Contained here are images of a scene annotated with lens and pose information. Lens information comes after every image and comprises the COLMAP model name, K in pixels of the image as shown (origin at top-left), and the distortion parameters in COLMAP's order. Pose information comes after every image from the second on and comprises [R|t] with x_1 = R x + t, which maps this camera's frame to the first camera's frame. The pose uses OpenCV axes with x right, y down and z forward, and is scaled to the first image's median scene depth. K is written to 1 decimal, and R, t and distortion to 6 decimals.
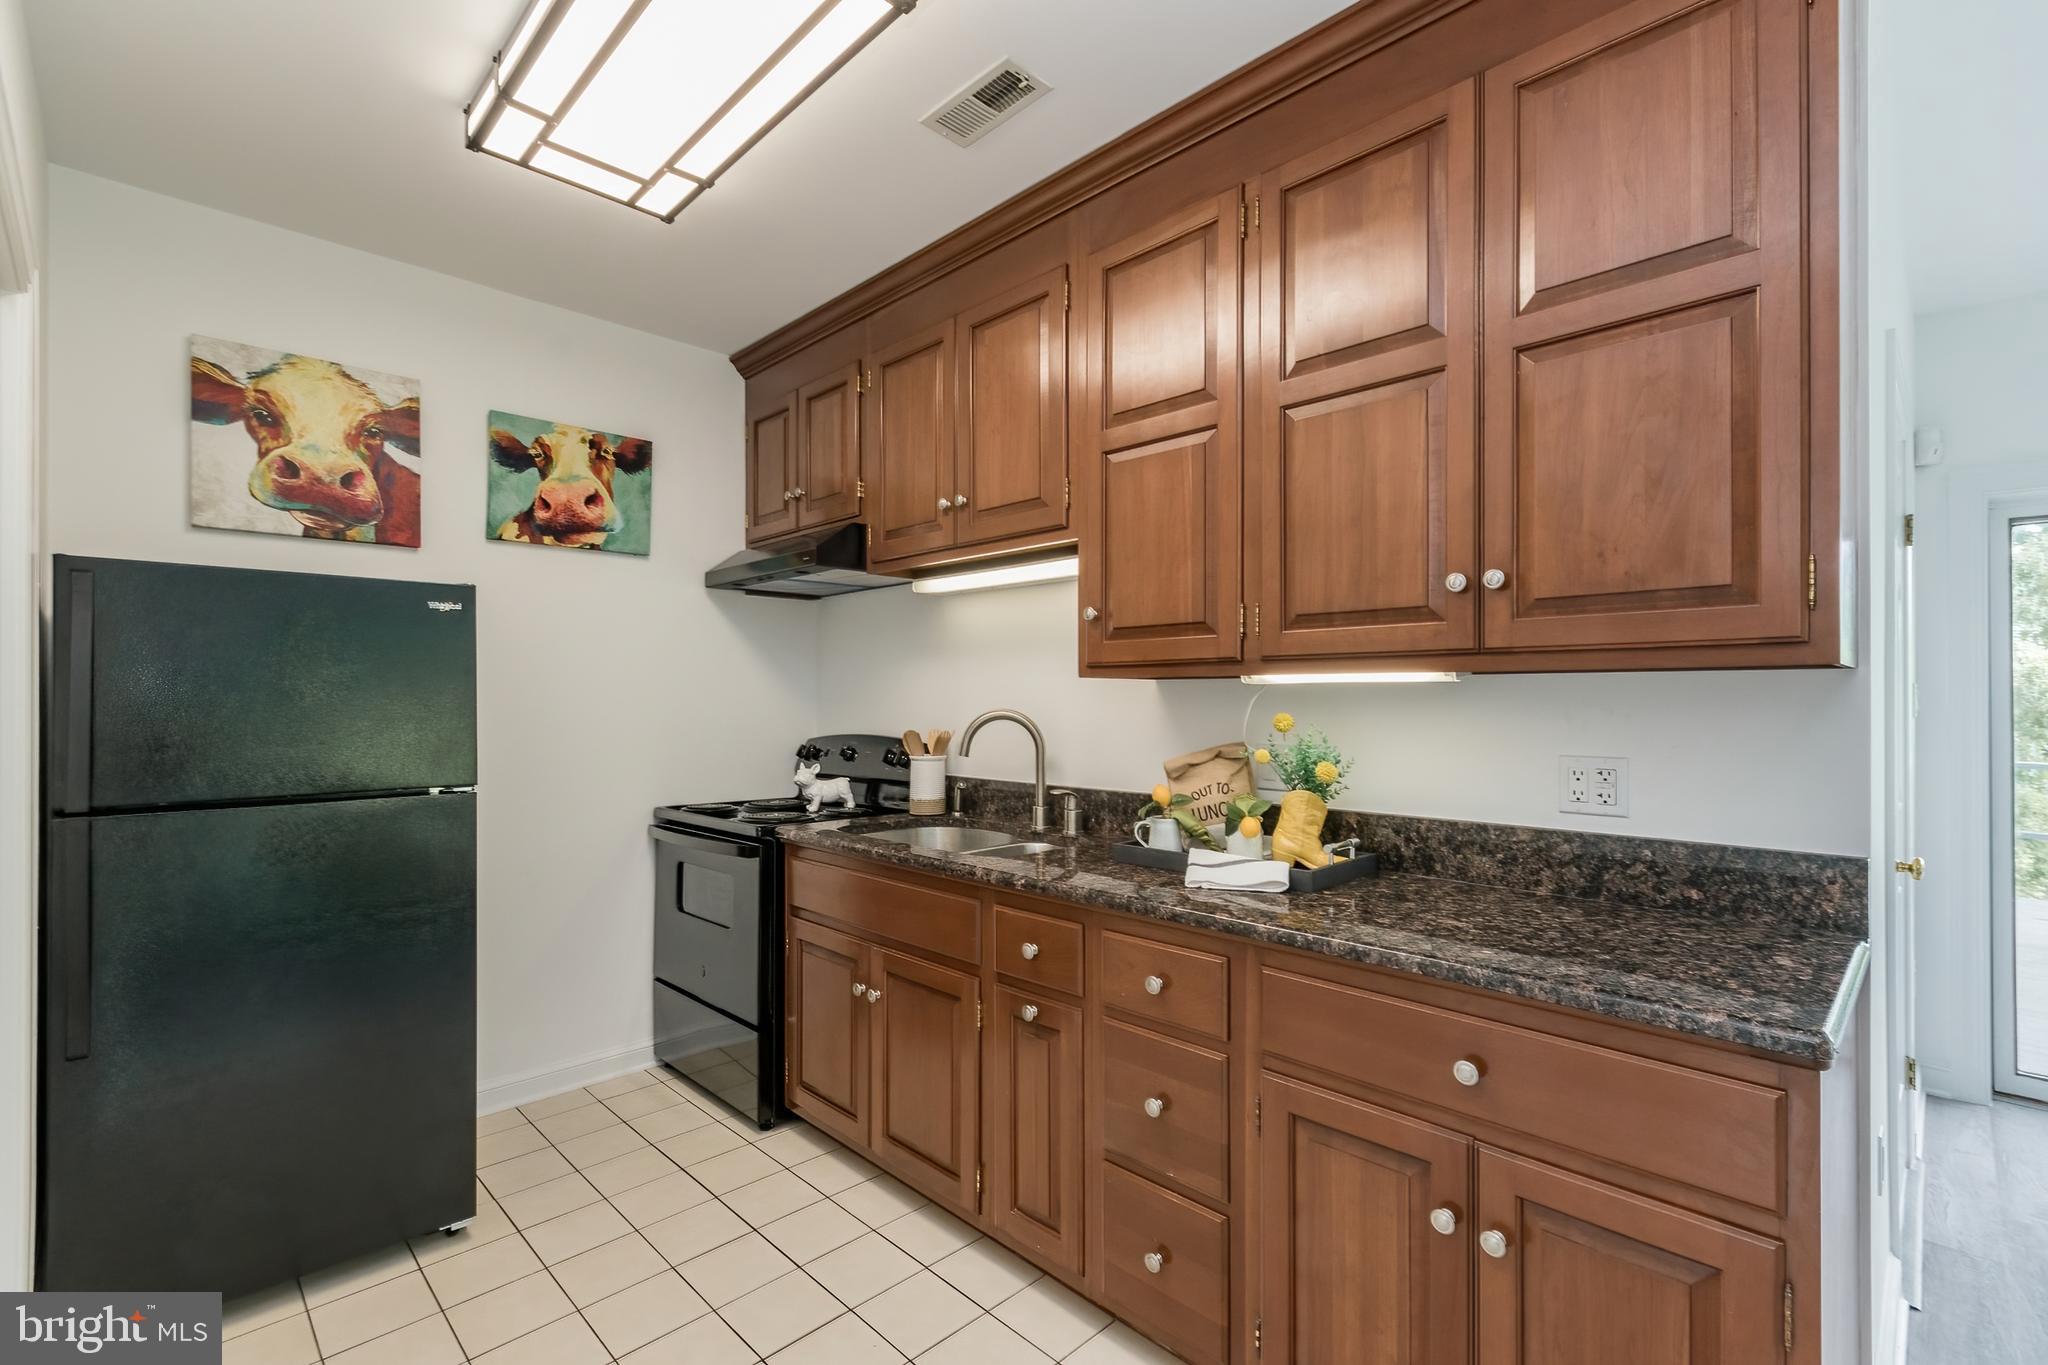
lens RADIAL K [[905.7, 0, 1031.2], [0, 905.7, 699.8], [0, 0, 1]] dist [0.011654, -0.002041]
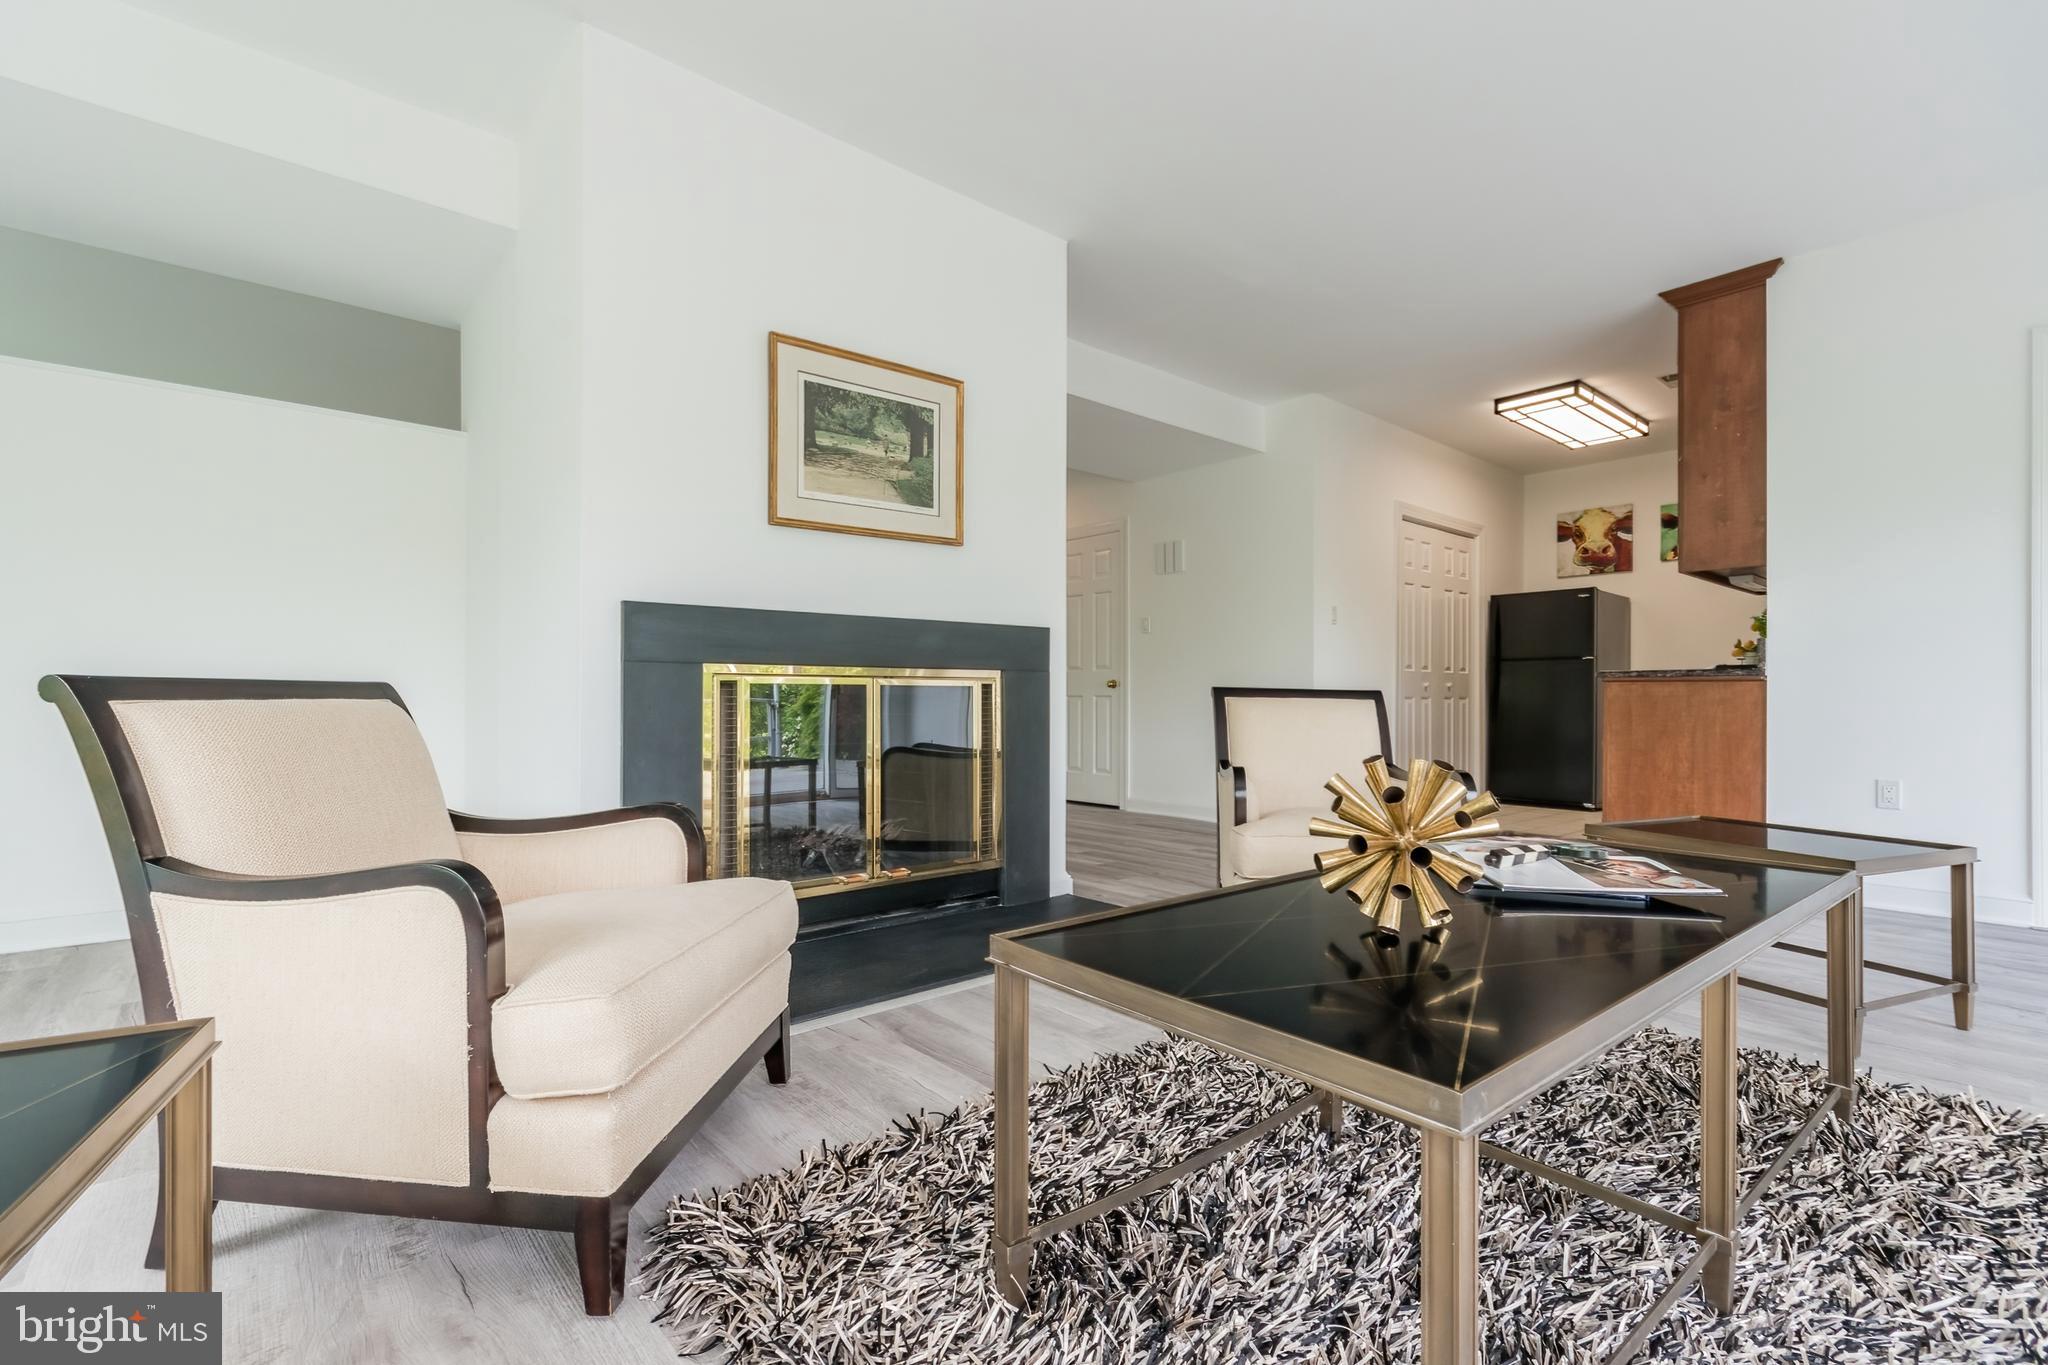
lens RADIAL K [[905.7, 0, 1023.7], [0, 905.7, 687.8], [0, 0, 1]] dist [0.011654, -0.002041]
pose [[-0.063811, -0.009533, -0.997916, 2.103669], [-0.005725, 0.999941, -0.009186, 0.205321], [0.997946, 0.005127, -0.063862, -0.548791]]
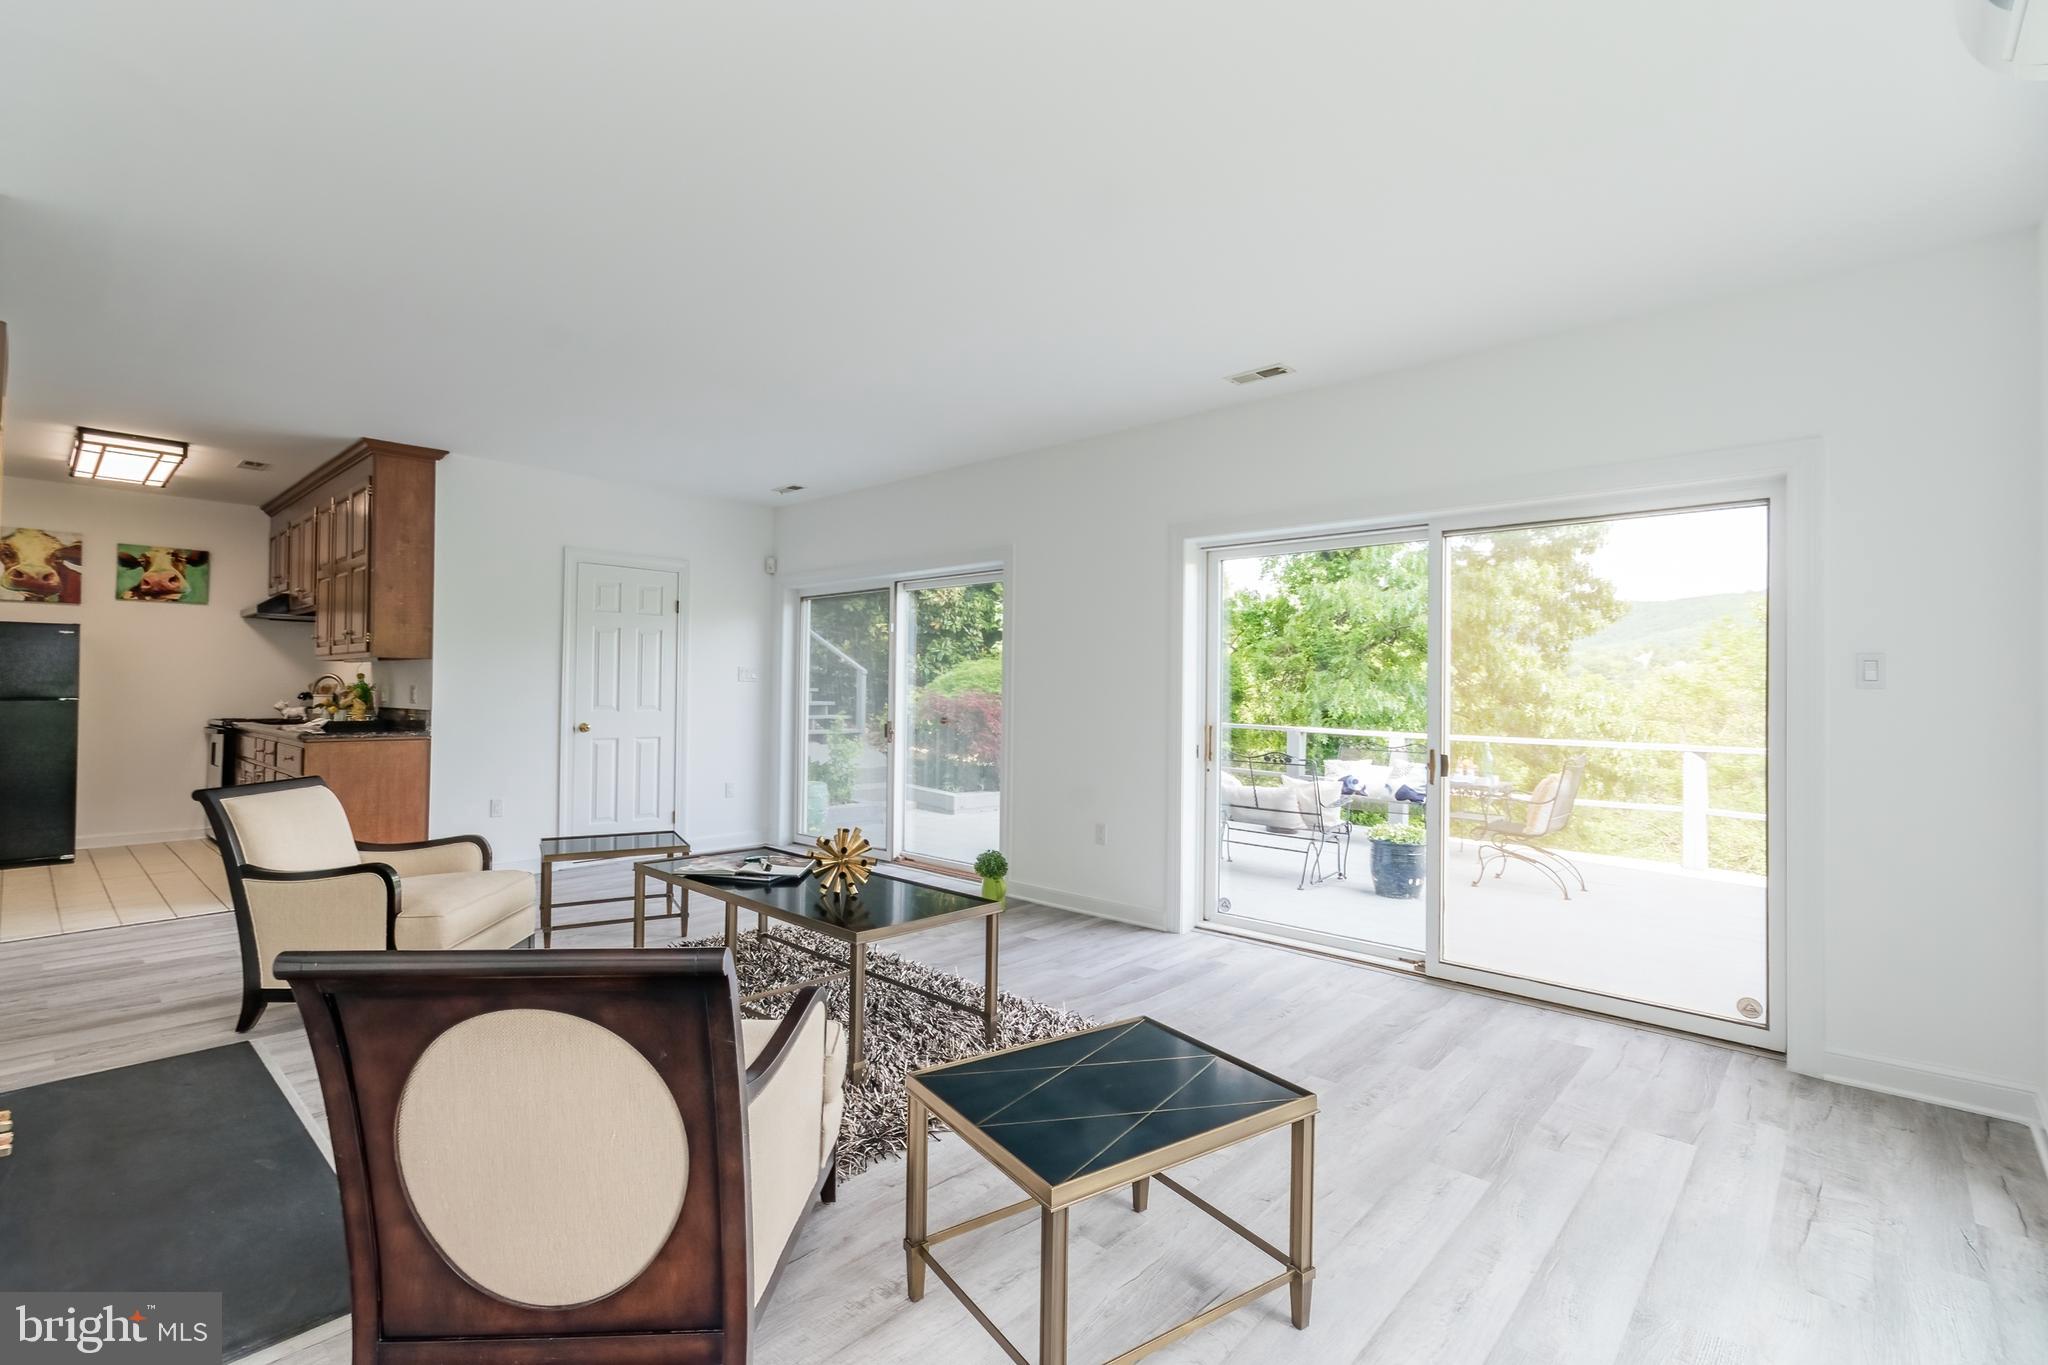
lens RADIAL K [[905.7, 0, 987.4], [0, 905.7, 674.9], [0, 0, 1]] dist [0.011654, -0.002041]
pose [[0.998700, 0.008365, 0.050288, 1.728611], [-0.007637, 0.999864, -0.014645, 0.039655], [-0.050404, 0.014242, 0.998627, -1.647528]]
